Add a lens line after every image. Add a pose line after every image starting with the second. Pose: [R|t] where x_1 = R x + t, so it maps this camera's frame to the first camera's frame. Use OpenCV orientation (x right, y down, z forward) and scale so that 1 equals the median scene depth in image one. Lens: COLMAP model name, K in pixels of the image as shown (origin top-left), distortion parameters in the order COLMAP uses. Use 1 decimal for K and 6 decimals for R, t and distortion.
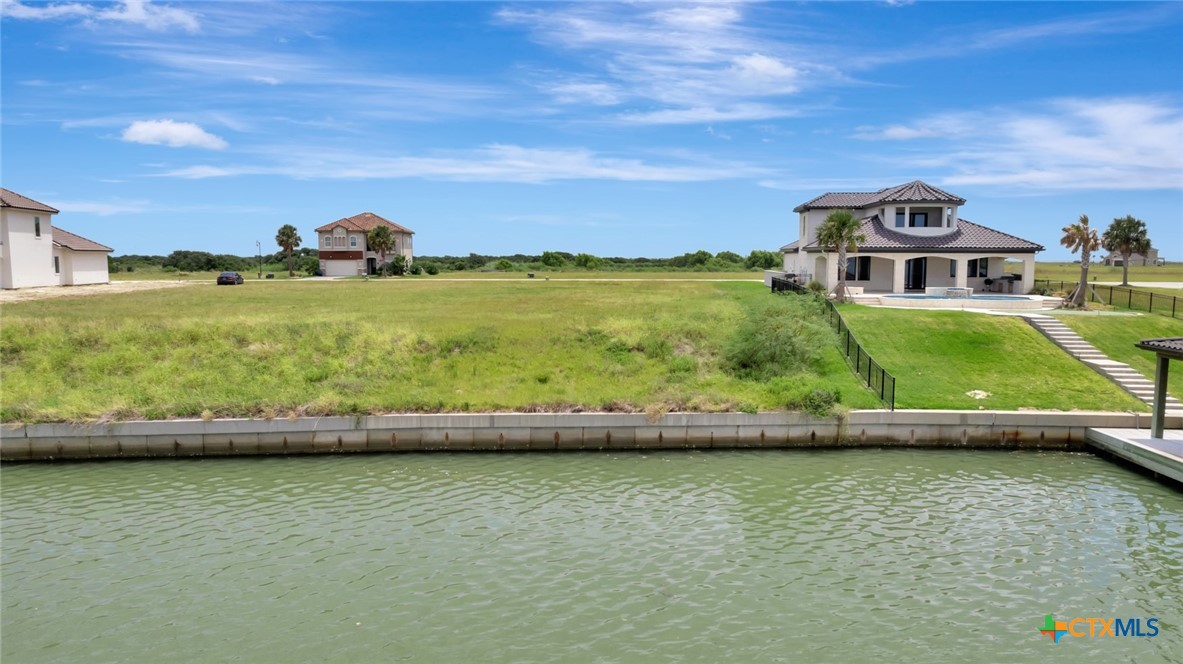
lens RADIAL K [[764.0, 0, 591.5], [0, 764.0, 332.0], [0, 0, 1]] dist [-0.071223, 0.067962]
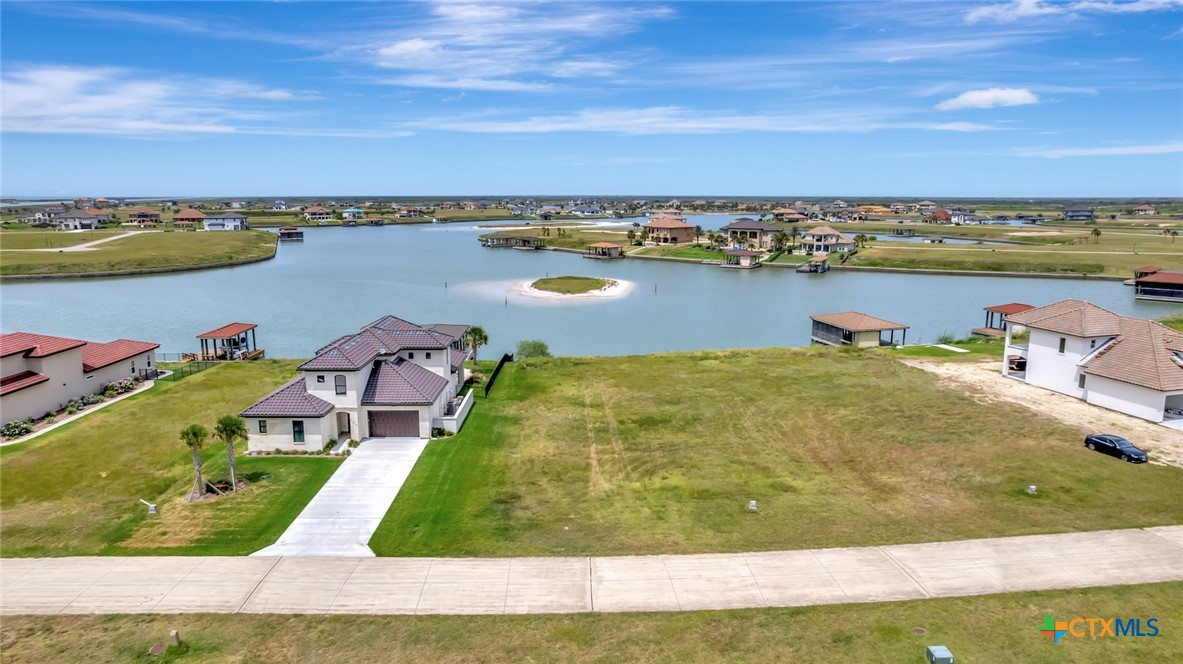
lens RADIAL K [[744.6, 0, 591.5], [0, 744.6, 332.0], [0, 0, 1]] dist [-0.070393, 0.058716]
pose [[-0.997813, 0.006150, -0.065807, 0.278046], [-0.015806, 0.944566, 0.327942, -1.079466], [0.064176, 0.328265, -0.942403, 4.102358]]
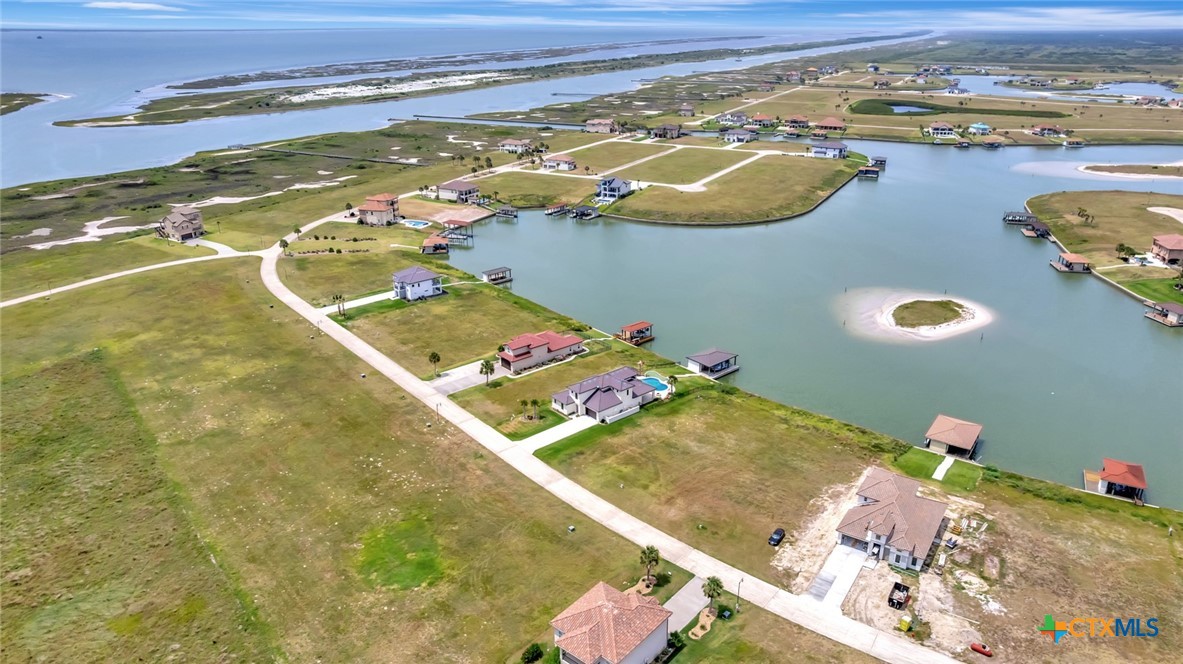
lens RADIAL K [[744.6, 0, 591.5], [0, 744.6, 332.0], [0, 0, 1]] dist [-0.070393, 0.058716]
pose [[-0.681247, -0.260706, 0.684058, -3.134315], [0.121834, 0.881027, 0.457108, -3.394456], [-0.721844, 0.394745, -0.568435, 5.300371]]
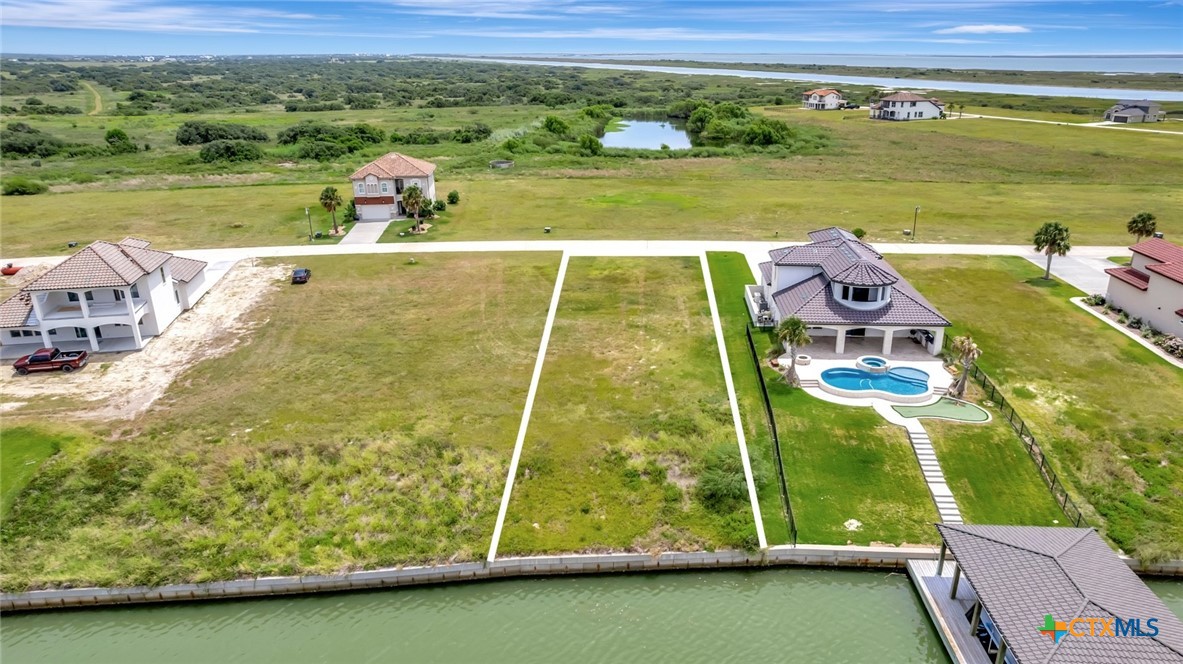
lens RADIAL K [[744.6, 0, 591.5], [0, 744.6, 332.0], [0, 0, 1]] dist [-0.070393, 0.058716]
pose [[0.999929, -0.010980, -0.004708, -0.036633], [0.011728, 0.977228, 0.211869, -0.577999], [0.002275, -0.211909, 0.977287, -0.412855]]
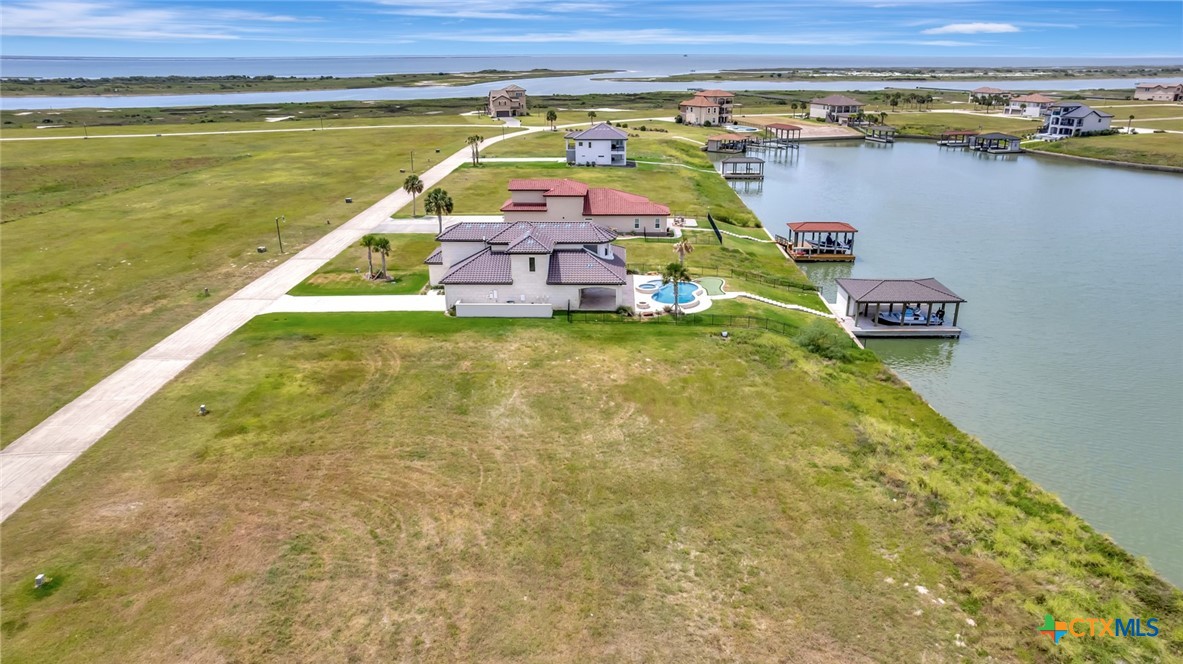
lens RADIAL K [[744.6, 0, 591.5], [0, 744.6, 332.0], [0, 0, 1]] dist [-0.070393, 0.058716]
pose [[-0.035000, -0.351122, 0.935675, -1.848834], [0.153144, 0.923307, 0.352209, -0.888629], [-0.987584, 0.155620, 0.021456, 1.725659]]
